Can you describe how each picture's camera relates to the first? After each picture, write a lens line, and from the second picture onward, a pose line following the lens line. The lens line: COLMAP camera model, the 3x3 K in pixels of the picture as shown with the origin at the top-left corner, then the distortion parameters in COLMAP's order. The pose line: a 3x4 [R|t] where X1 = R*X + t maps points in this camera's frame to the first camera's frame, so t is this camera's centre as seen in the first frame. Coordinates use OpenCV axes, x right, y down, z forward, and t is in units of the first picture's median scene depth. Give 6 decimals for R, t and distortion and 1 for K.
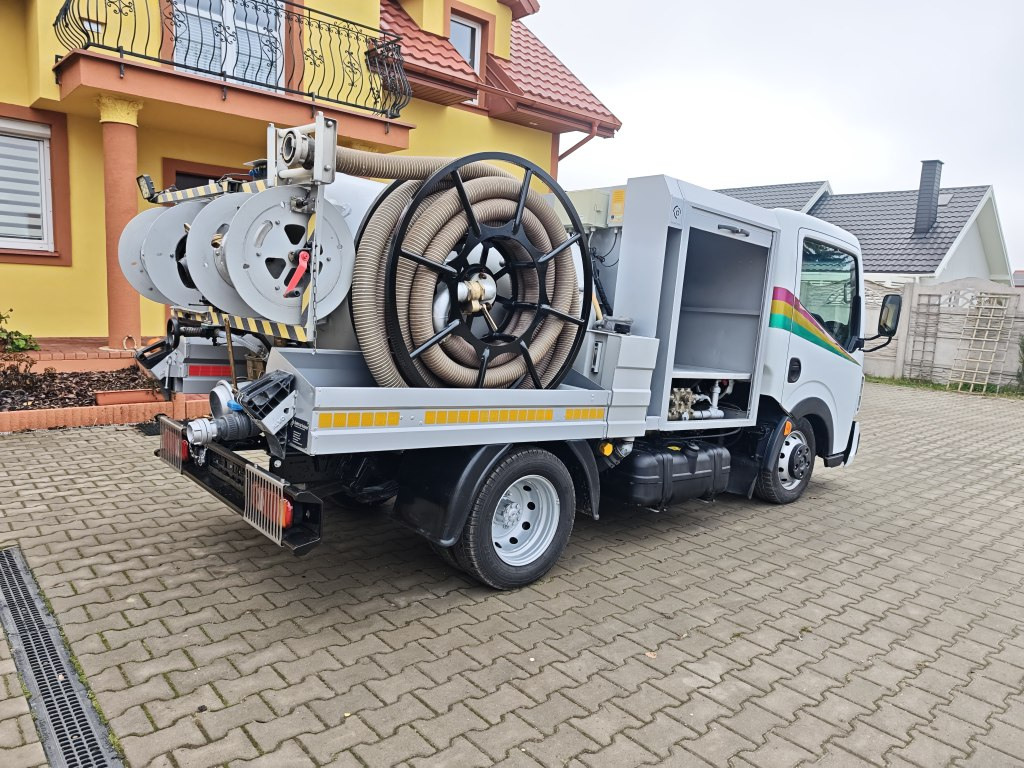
lens RADIAL K [[708.1, 0, 512.0], [0, 708.1, 384.0], [0, 0, 1]] dist [0.001153, -0.001393]
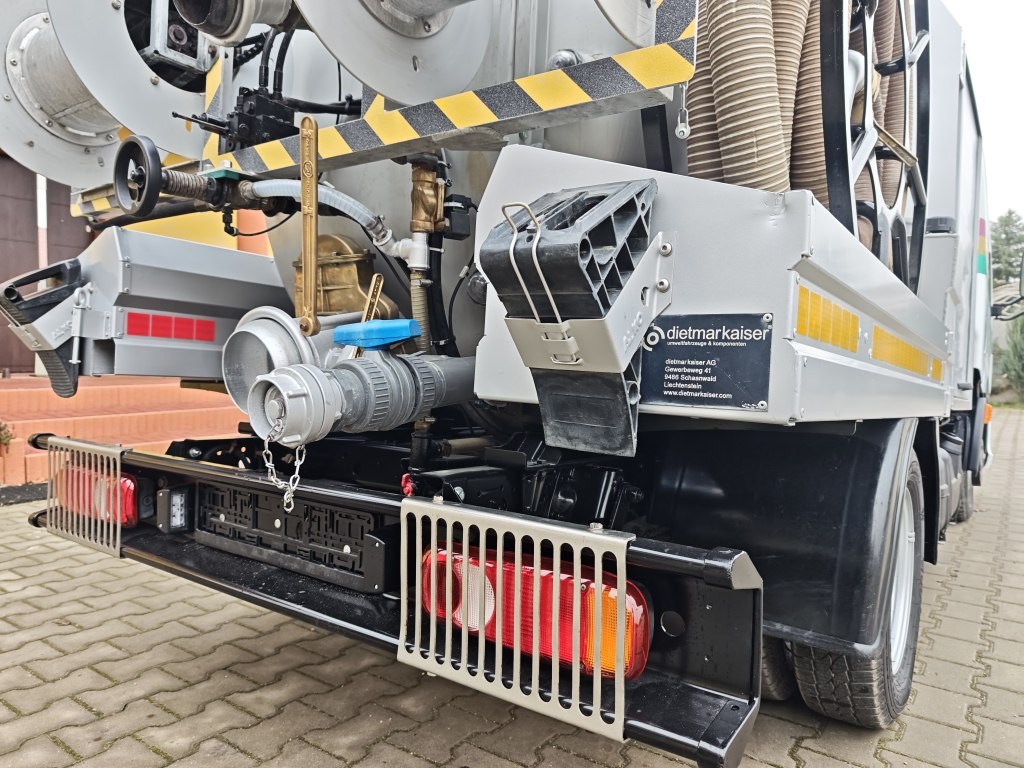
lens RADIAL K [[708.1, 0, 512.0], [0, 708.1, 384.0], [0, 0, 1]] dist [0.001153, -0.001393]
pose [[0.973590, -0.050077, 0.222742, -0.311508], [0.067418, 0.995200, -0.070938, 0.065790], [-0.218120, 0.084081, 0.972293, 0.497886]]
